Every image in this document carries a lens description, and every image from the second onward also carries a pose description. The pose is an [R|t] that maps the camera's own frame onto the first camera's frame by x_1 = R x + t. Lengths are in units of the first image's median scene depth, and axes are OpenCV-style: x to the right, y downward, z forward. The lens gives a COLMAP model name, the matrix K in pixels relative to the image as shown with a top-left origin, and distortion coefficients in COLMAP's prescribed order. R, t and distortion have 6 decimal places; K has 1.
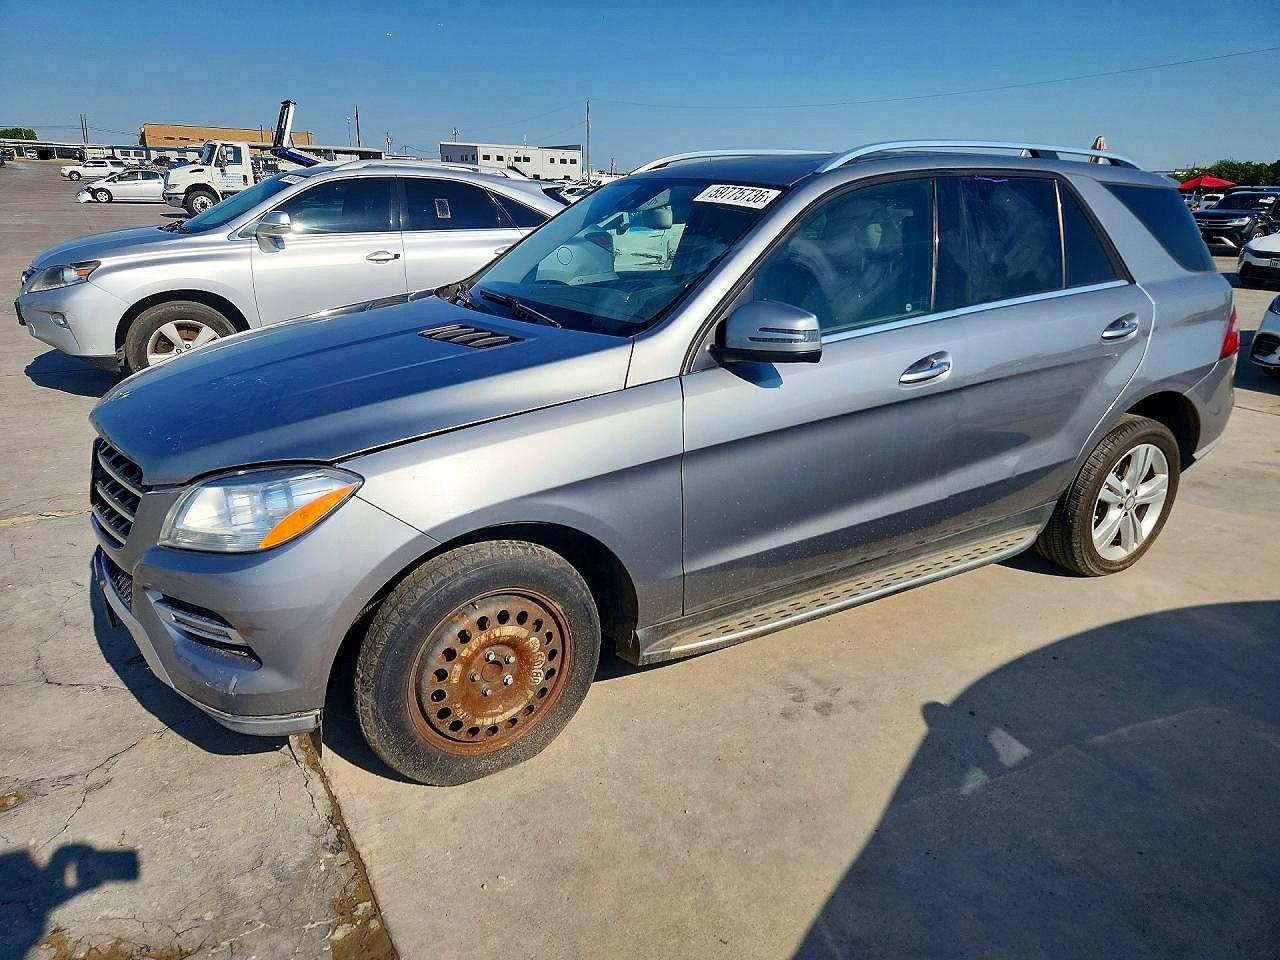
lens RADIAL K [[842.0, 0, 640.0], [0, 842.0, 480.0], [0, 0, 1]] dist [0.084904, -0.064546]
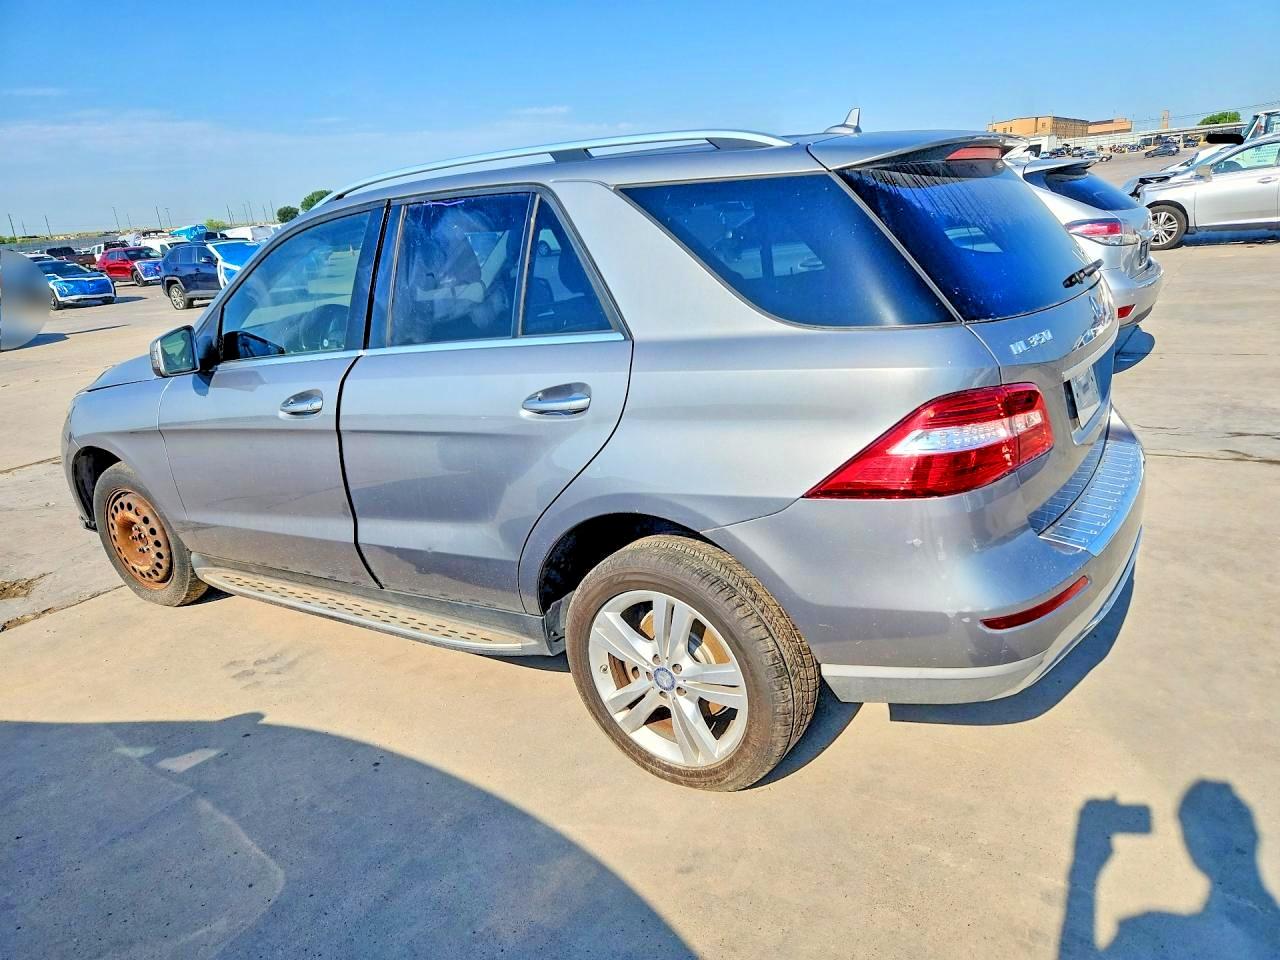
lens RADIAL K [[845.5, 0, 640.0], [0, 845.5, 480.0], [0, 0, 1]] dist [0.060125, -0.050854]
pose [[0.442172, 0.217671, -0.870117, 1.303986], [-0.198865, 0.969752, 0.141538, -0.245227], [0.874607, 0.110451, 0.472085, 0.810573]]
